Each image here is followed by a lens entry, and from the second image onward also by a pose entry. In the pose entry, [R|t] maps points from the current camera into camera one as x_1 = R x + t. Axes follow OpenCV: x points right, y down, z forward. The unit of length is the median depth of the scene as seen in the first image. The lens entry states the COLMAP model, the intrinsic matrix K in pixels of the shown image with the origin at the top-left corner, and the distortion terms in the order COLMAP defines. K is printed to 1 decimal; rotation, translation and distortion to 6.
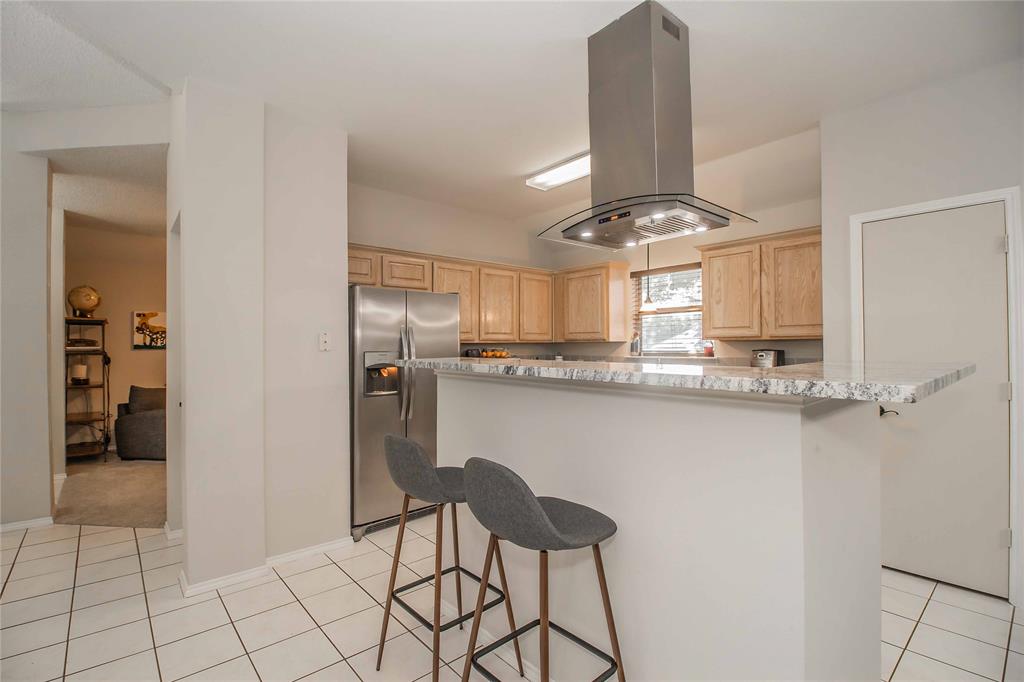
lens RADIAL K [[482.6, 0, 496.7], [0, 482.6, 342.5], [0, 0, 1]] dist [-0.001169, -0.005962]
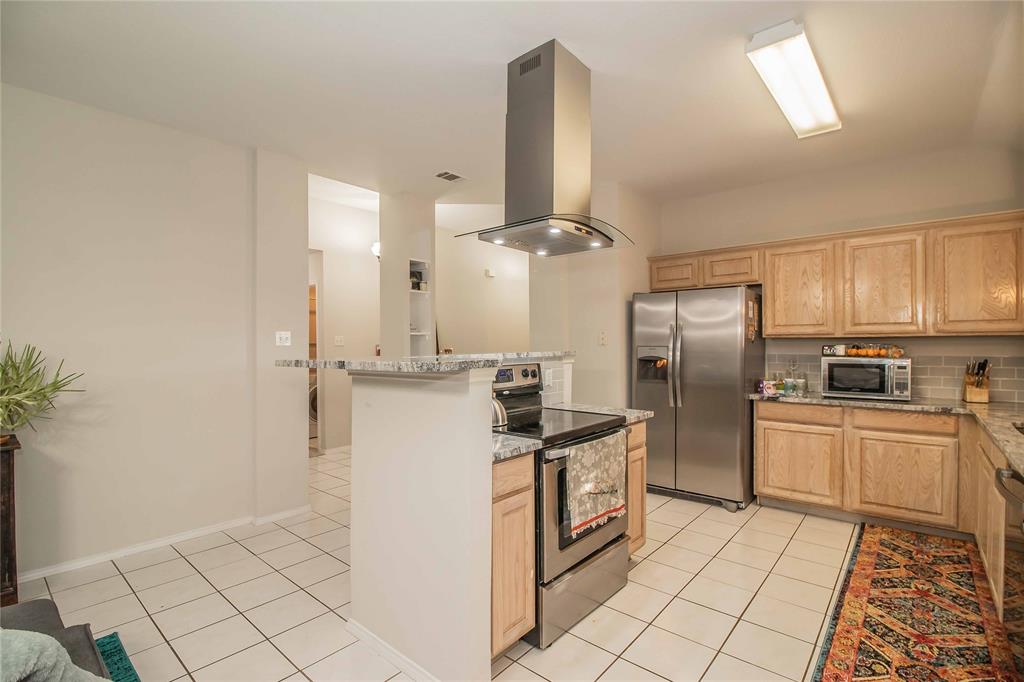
lens RADIAL K [[482.6, 0, 495.3], [0, 482.6, 339.9], [0, 0, 1]] dist [-0.001169, -0.005962]
pose [[0.132191, 0.000635, -0.991224, 0.724227], [0.011355, 0.999933, 0.002155, -0.002952], [0.991159, -0.011540, 0.132175, 0.361218]]
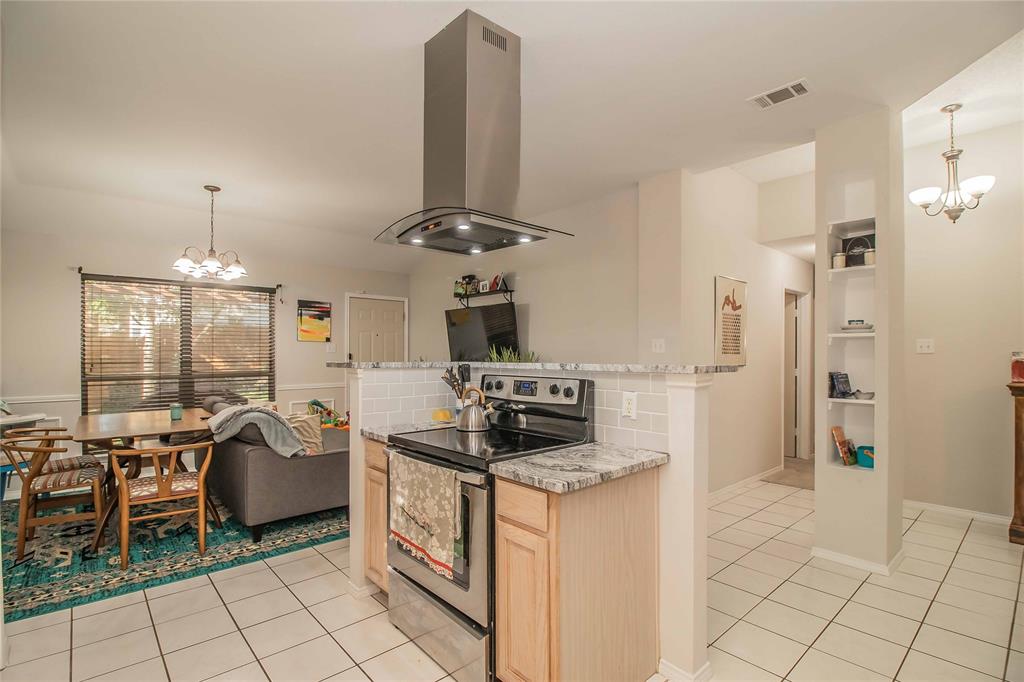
lens RADIAL K [[482.6, 0, 505.0], [0, 482.6, 347.6], [0, 0, 1]] dist [-0.001169, -0.005962]
pose [[-0.999885, 0.010598, -0.010887, 0.107597], [0.010774, 0.999810, -0.016235, 0.007534], [0.010713, -0.016351, -0.999809, 1.044481]]
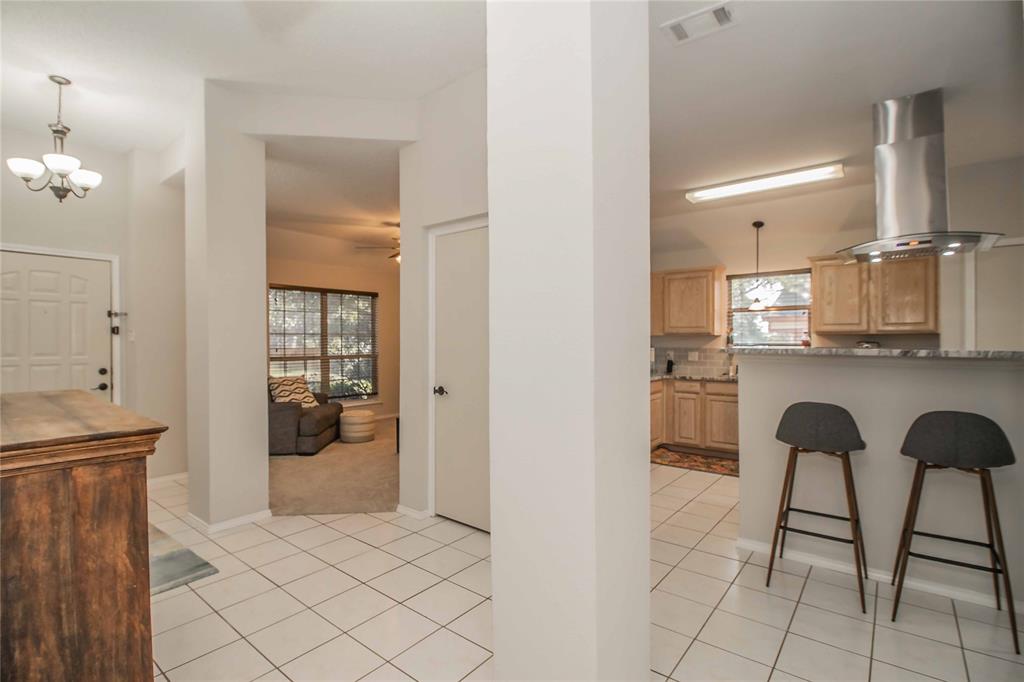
lens RADIAL K [[482.6, 0, 511.0], [0, 482.6, 345.0], [0, 0, 1]] dist [-0.001169, -0.005962]
pose [[0.981867, 0.001674, 0.189561, -0.514711], [-0.004810, 0.999859, 0.016083, 0.006215], [-0.189508, -0.016703, 0.981737, -0.049860]]
